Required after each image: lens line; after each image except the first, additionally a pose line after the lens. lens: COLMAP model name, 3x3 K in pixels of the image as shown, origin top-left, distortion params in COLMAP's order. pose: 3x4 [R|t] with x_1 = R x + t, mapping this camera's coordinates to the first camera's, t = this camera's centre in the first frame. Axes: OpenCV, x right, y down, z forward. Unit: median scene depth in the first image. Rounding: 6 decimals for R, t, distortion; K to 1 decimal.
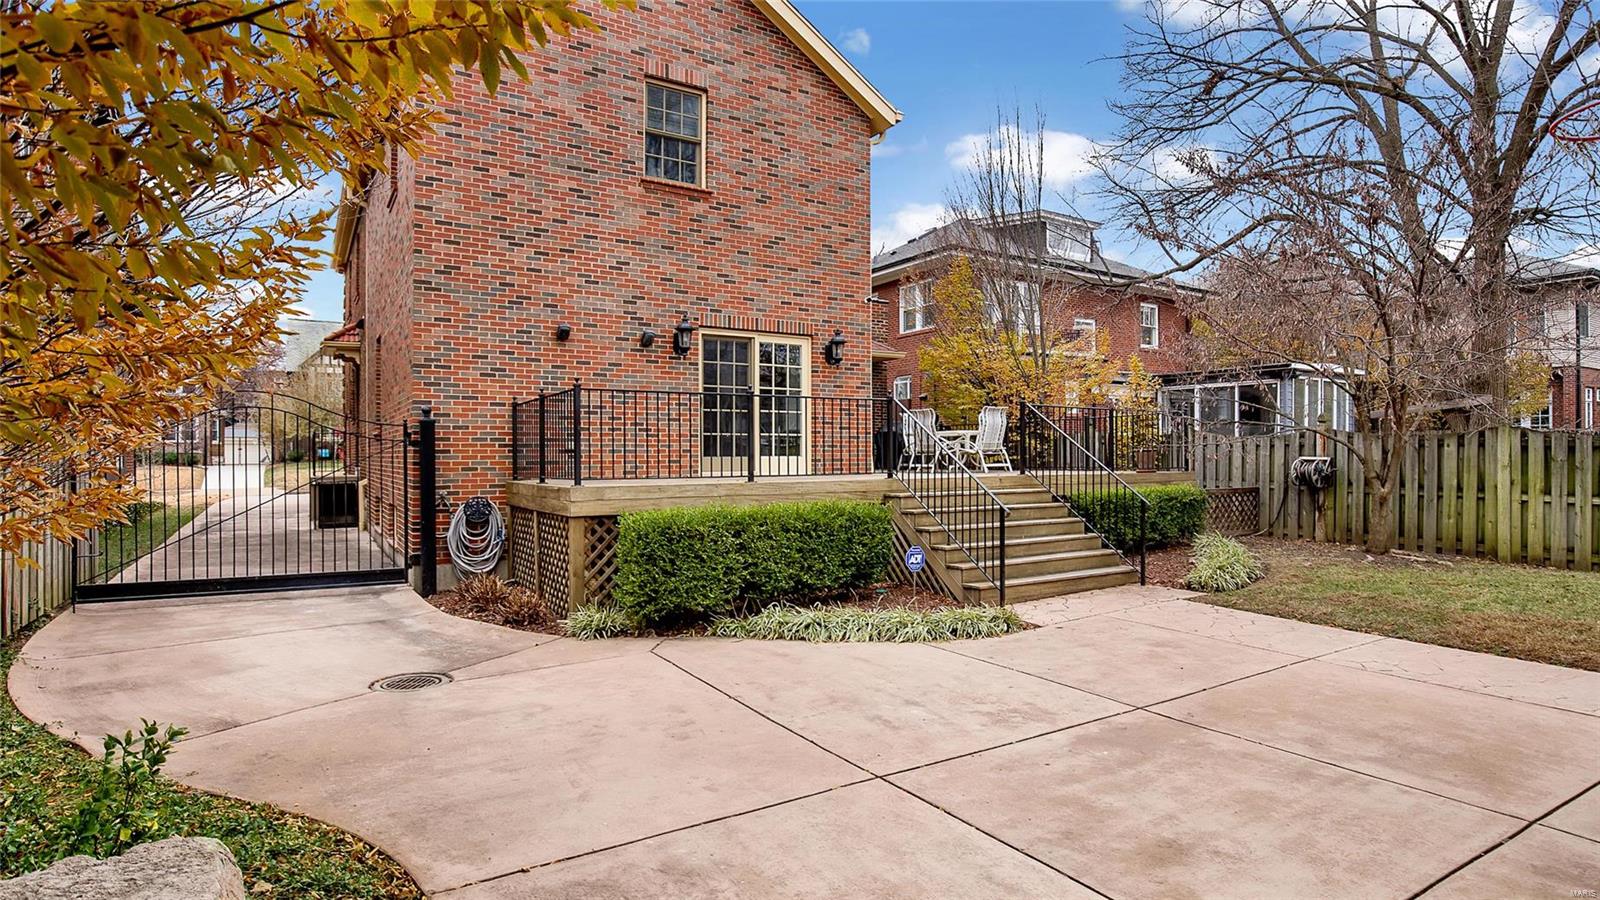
lens RADIAL K [[881.4, 0, 796.9], [0, 881.4, 458.5], [0, 0, 1]] dist [-0.025544, -0.000118]
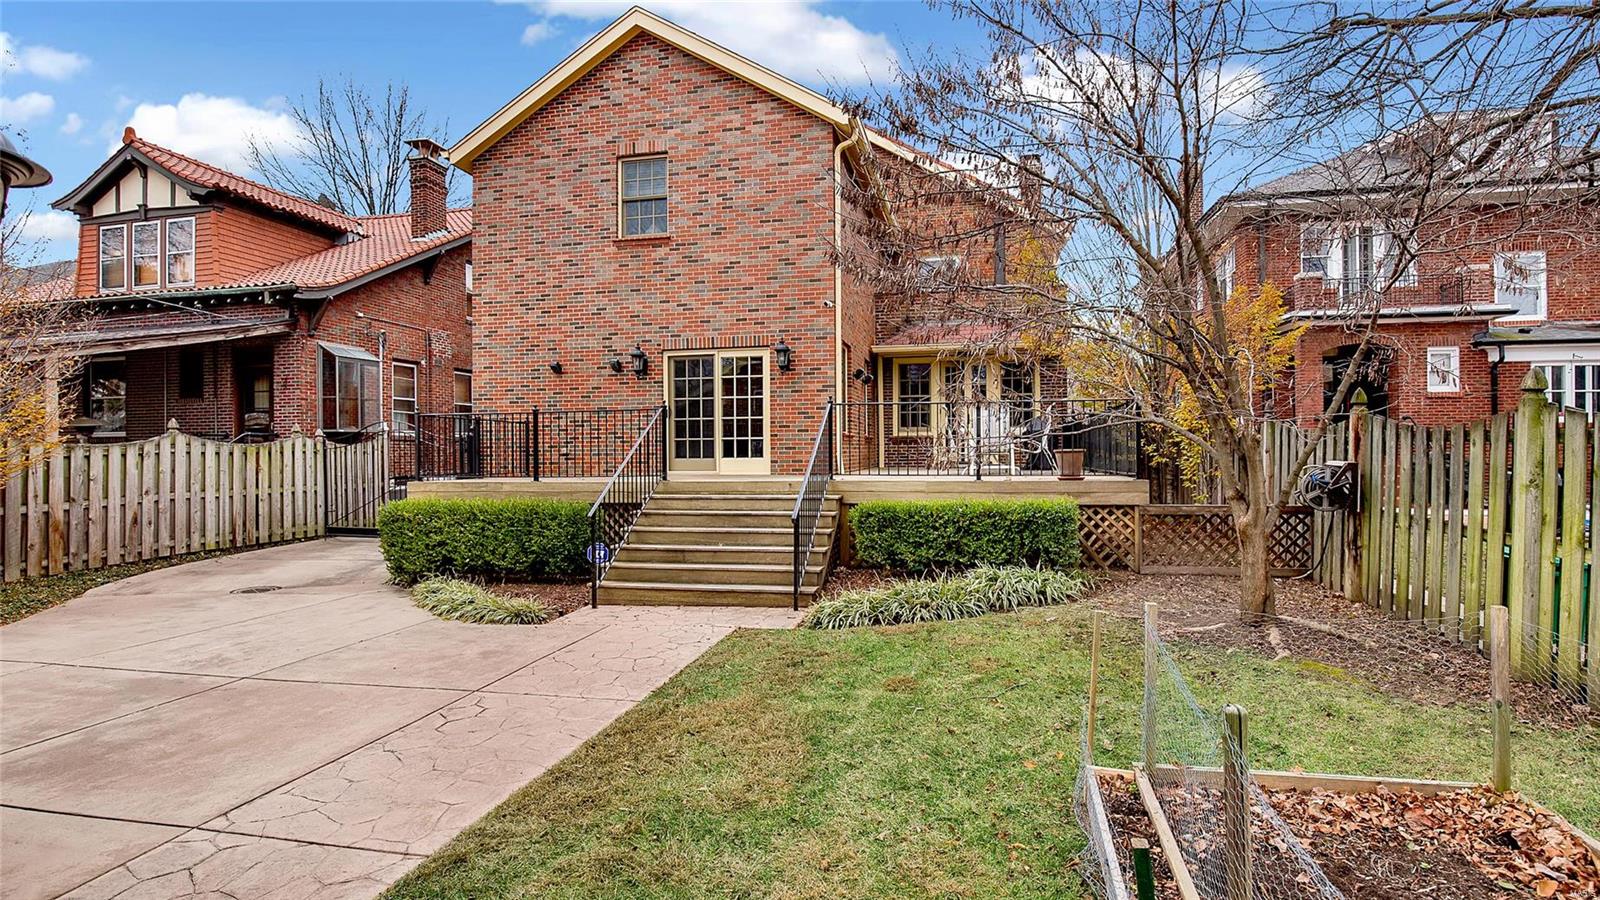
lens RADIAL K [[801.1, 0, 806.6], [0, 801.1, 454.6], [0, 0, 1]] dist [-0.022826, 0.002895]
pose [[0.696532, 0.001544, -0.717524, 0.816585], [0.006168, 0.999948, 0.008139, -0.014940], [0.717499, -0.010094, 0.696486, 0.376006]]
